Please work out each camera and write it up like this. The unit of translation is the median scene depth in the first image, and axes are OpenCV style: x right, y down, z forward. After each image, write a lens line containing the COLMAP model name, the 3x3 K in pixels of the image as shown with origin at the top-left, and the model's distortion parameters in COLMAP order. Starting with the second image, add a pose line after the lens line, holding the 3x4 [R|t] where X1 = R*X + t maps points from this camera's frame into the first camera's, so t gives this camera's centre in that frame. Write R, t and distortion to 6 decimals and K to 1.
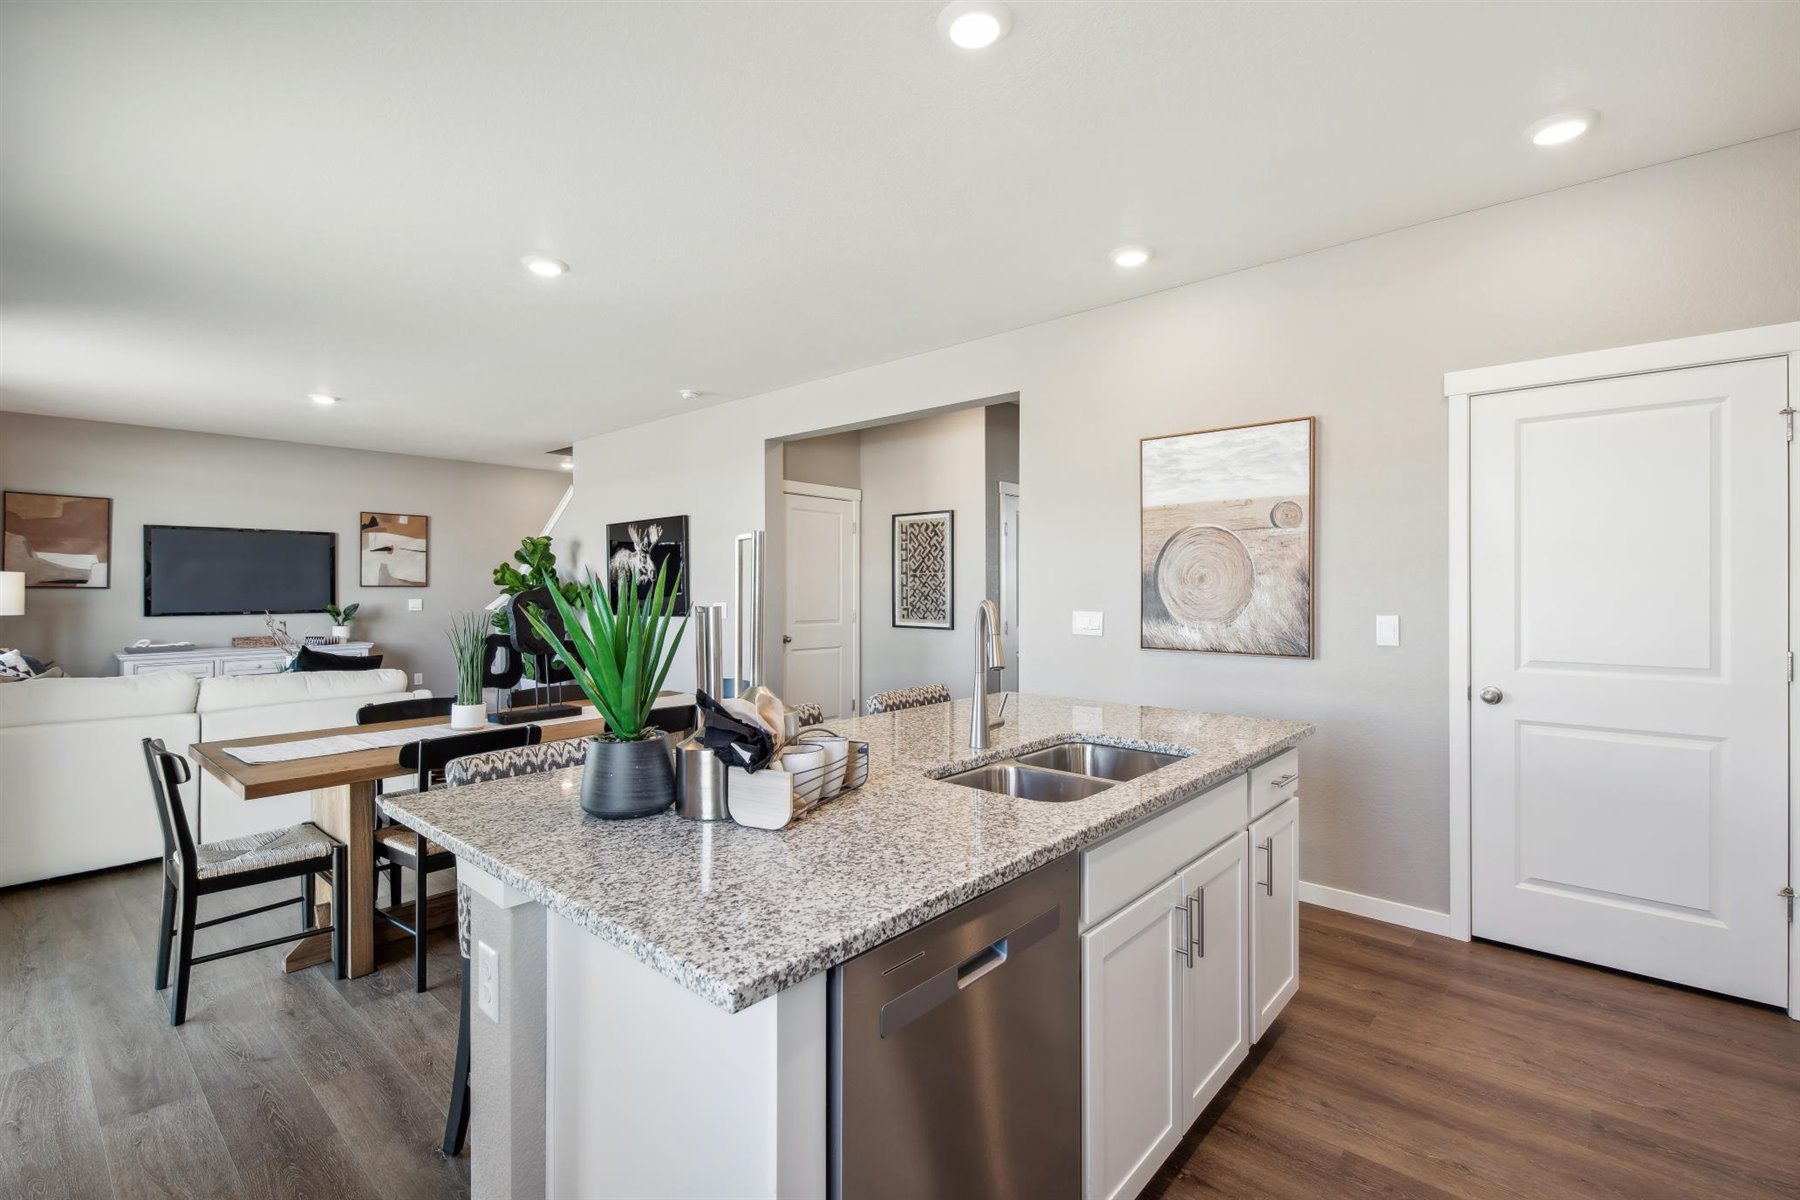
lens RADIAL K [[787.5, 0, 887.9], [0, 787.5, 591.5], [0, 0, 1]] dist [0.019180, -0.008676]
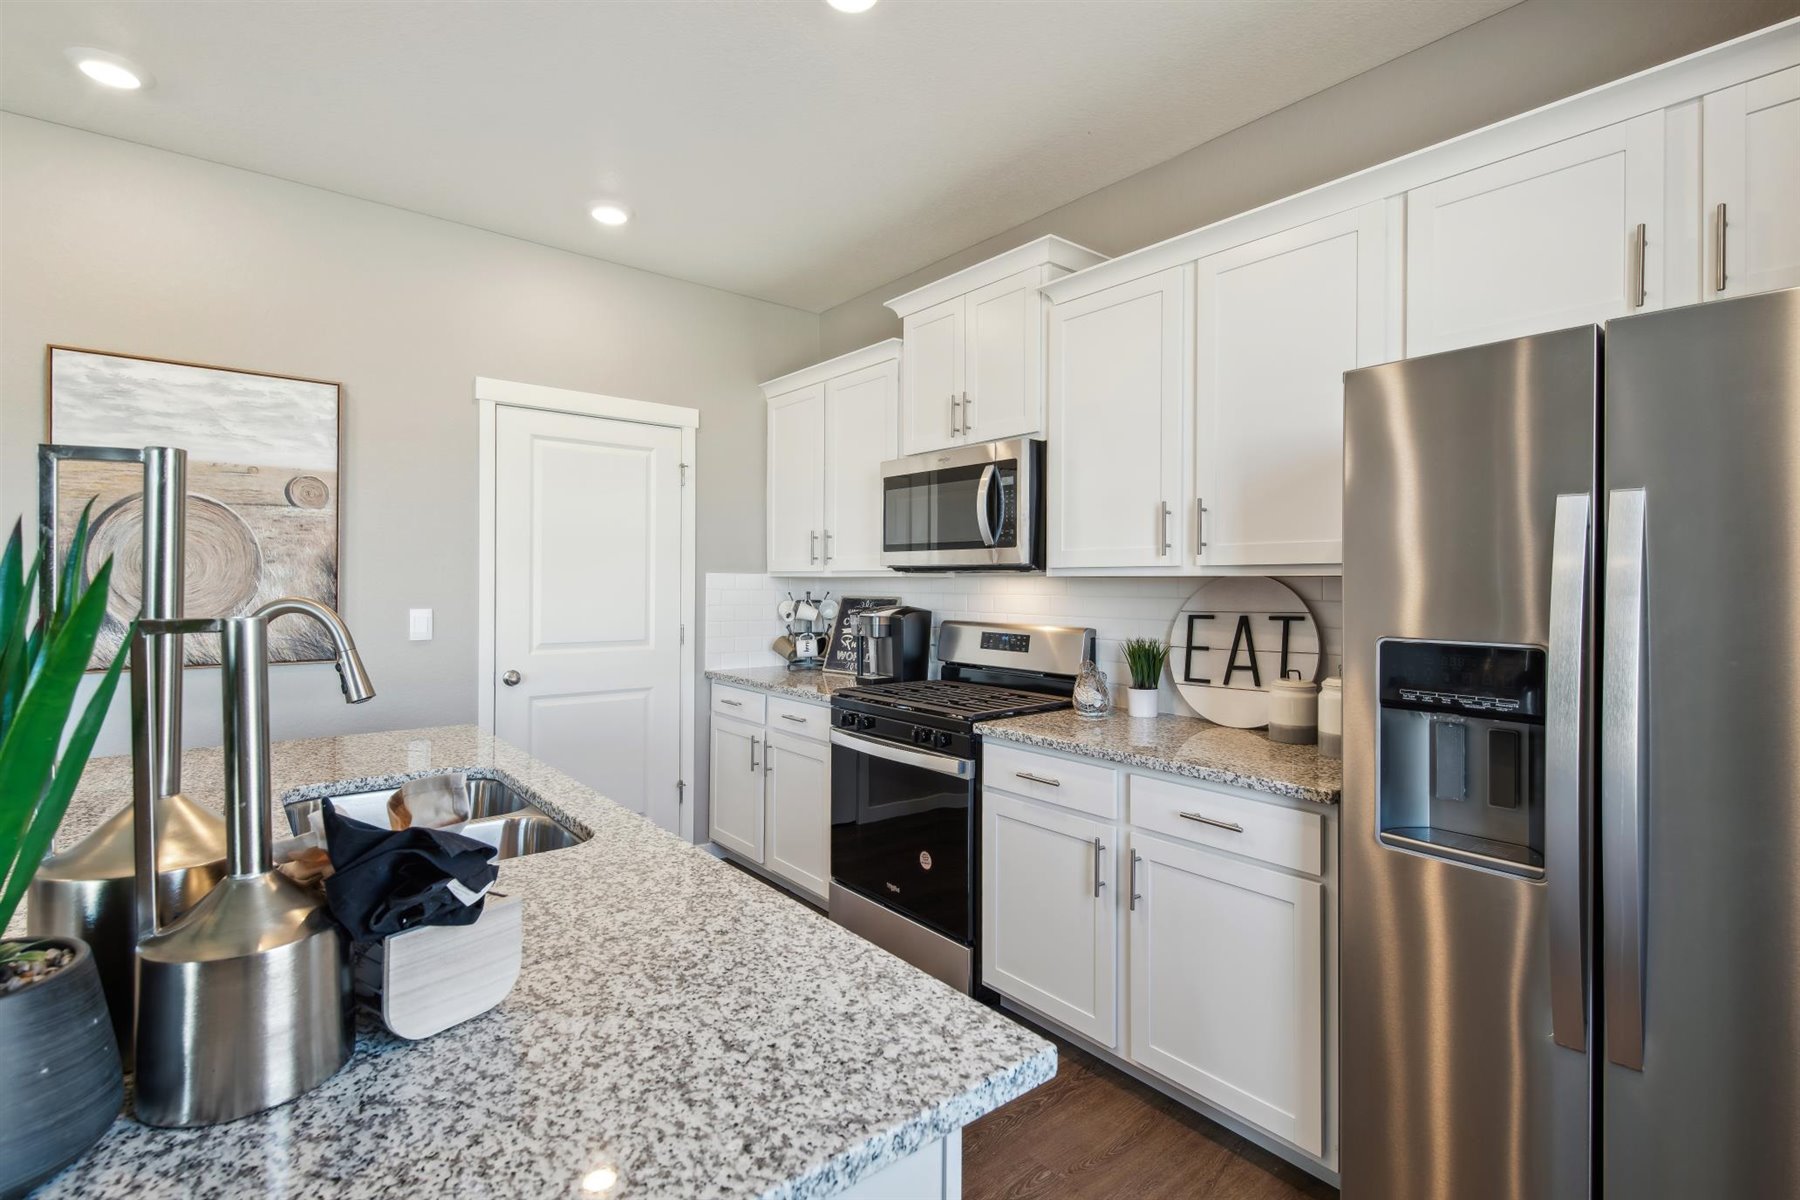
lens RADIAL K [[834.3, 0, 892.8], [0, 834.3, 587.8], [0, 0, 1]] dist [0.013421, -0.001230]
pose [[0.174081, -0.002534, 0.984728, -0.254697], [-0.002136, 0.999993, 0.002951, 0.000138], [-0.984729, -0.002617, 0.174075, 0.230162]]
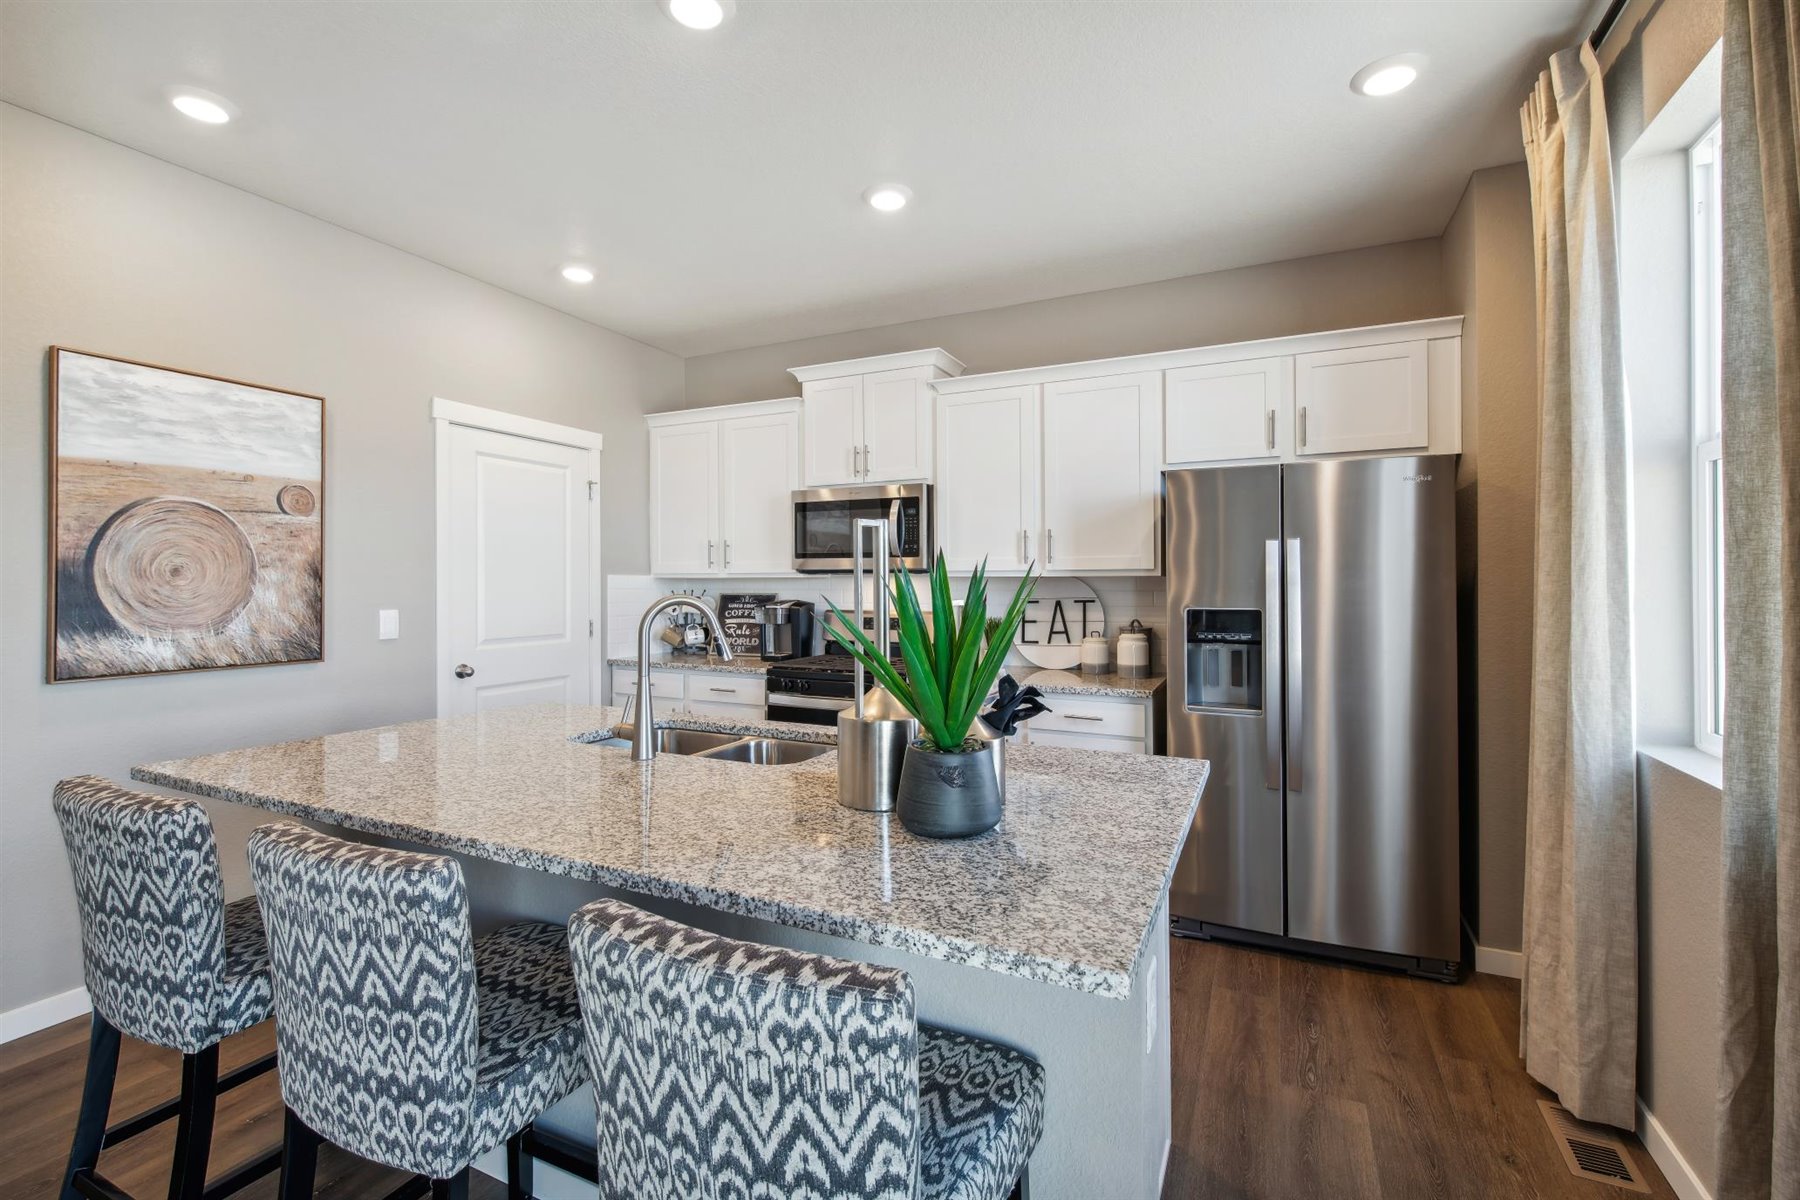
lens RADIAL K [[787.5, 0, 884.0], [0, 787.5, 579.0], [0, 0, 1]] dist [0.019180, -0.008676]
pose [[-0.256929, 0.006285, 0.966410, -0.499746], [0.007203, 0.999964, -0.004588, -0.001038], [-0.966403, 0.005782, -0.256965, 0.580966]]
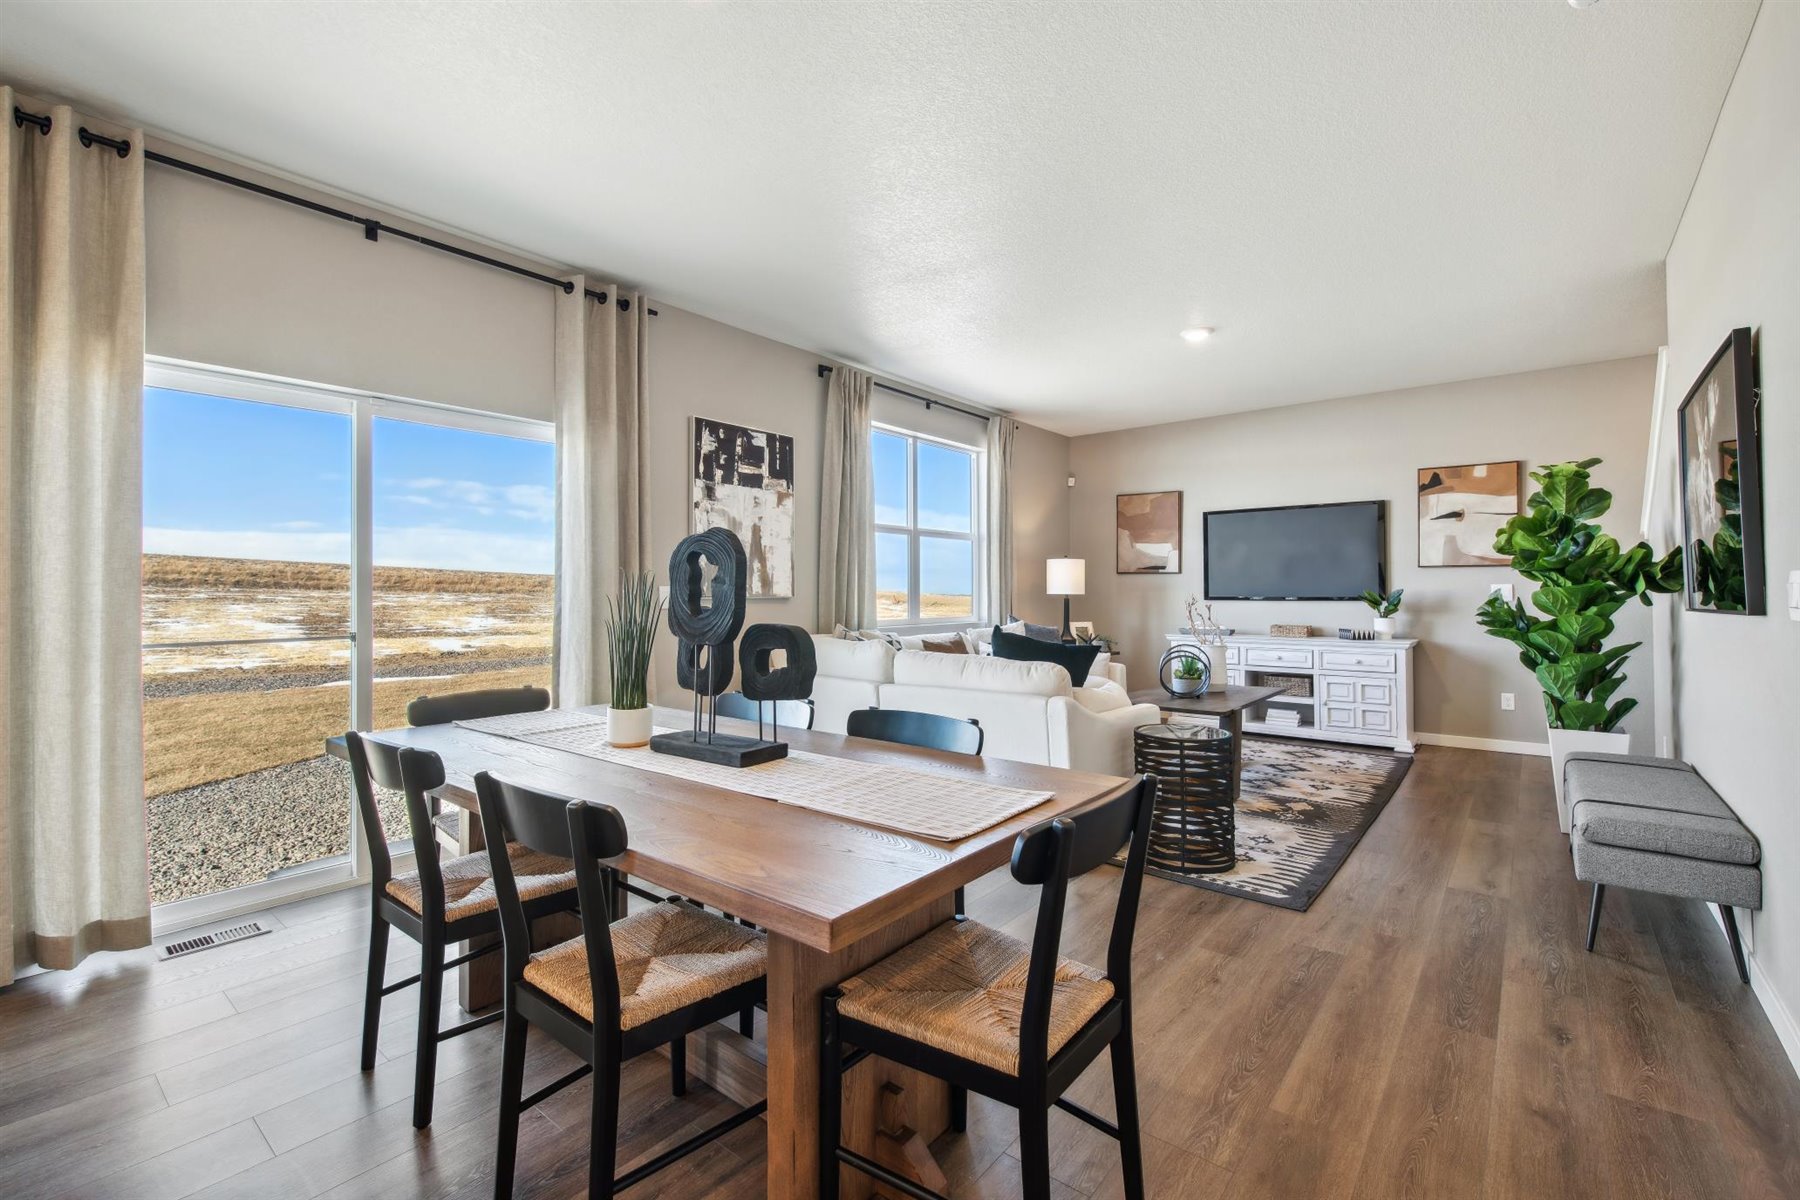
lens RADIAL K [[787.5, 0, 889.6], [0, 787.5, 583.7], [0, 0, 1]] dist [0.019180, -0.008676]
pose [[0.043199, -0.007945, -0.999035, 0.158819], [-0.001698, 0.999966, -0.008025, 0.038338], [0.999065, 0.002043, 0.043184, 1.104578]]
